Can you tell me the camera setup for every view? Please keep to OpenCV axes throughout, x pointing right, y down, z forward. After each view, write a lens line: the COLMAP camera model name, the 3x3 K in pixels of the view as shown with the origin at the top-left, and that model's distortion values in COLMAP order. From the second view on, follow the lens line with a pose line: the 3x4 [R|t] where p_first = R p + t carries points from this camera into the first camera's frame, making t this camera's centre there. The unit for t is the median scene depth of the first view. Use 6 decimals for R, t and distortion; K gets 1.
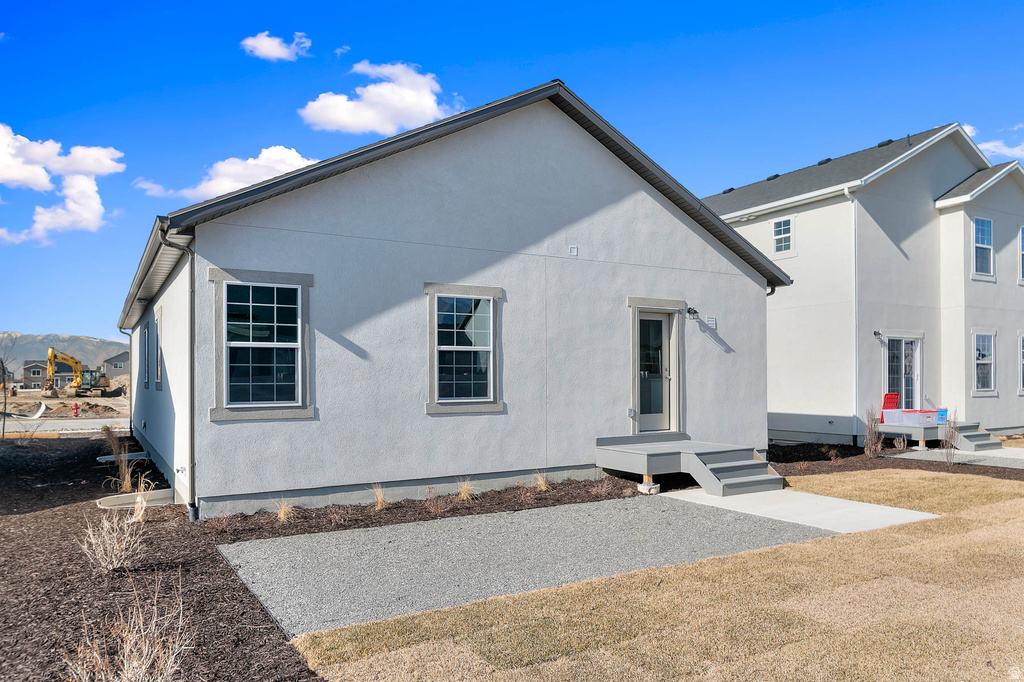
lens RADIAL K [[707.1, 0, 511.8], [0, 707.1, 340.8], [0, 0, 1]] dist [-0.002142, 0.004162]
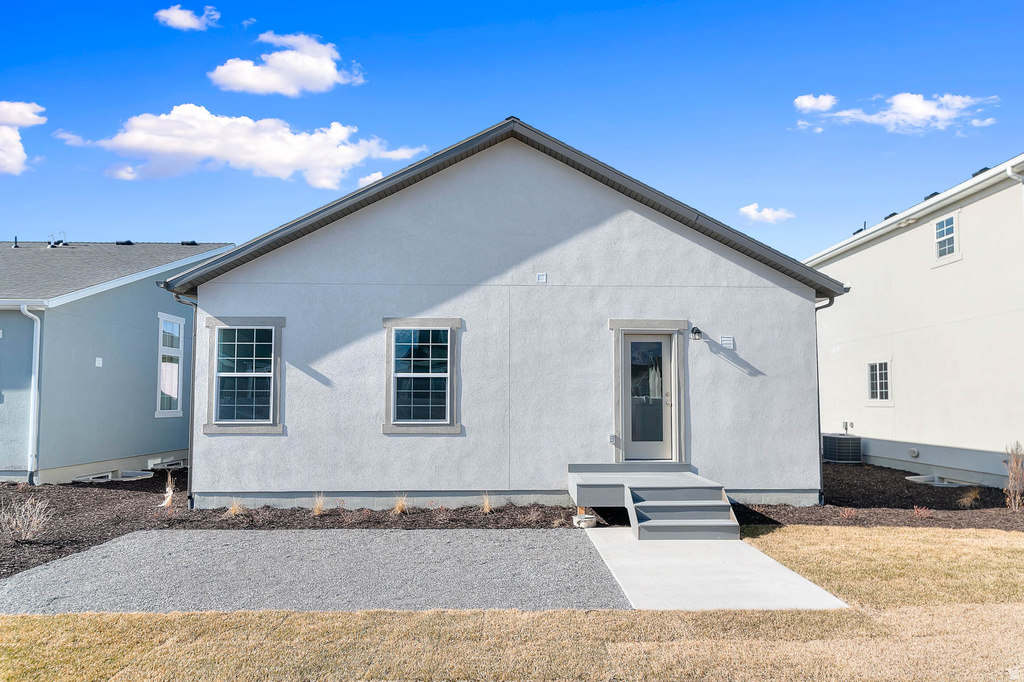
lens RADIAL K [[572.4, 0, 512.0], [0, 572.4, 350.5], [0, 0, 1]] dist [0.006447, -0.003881]
pose [[0.875747, -0.036453, -0.481393, 0.457858], [0.018914, 0.998970, -0.041237, 0.011030], [0.482401, 0.027008, 0.875534, 0.264965]]
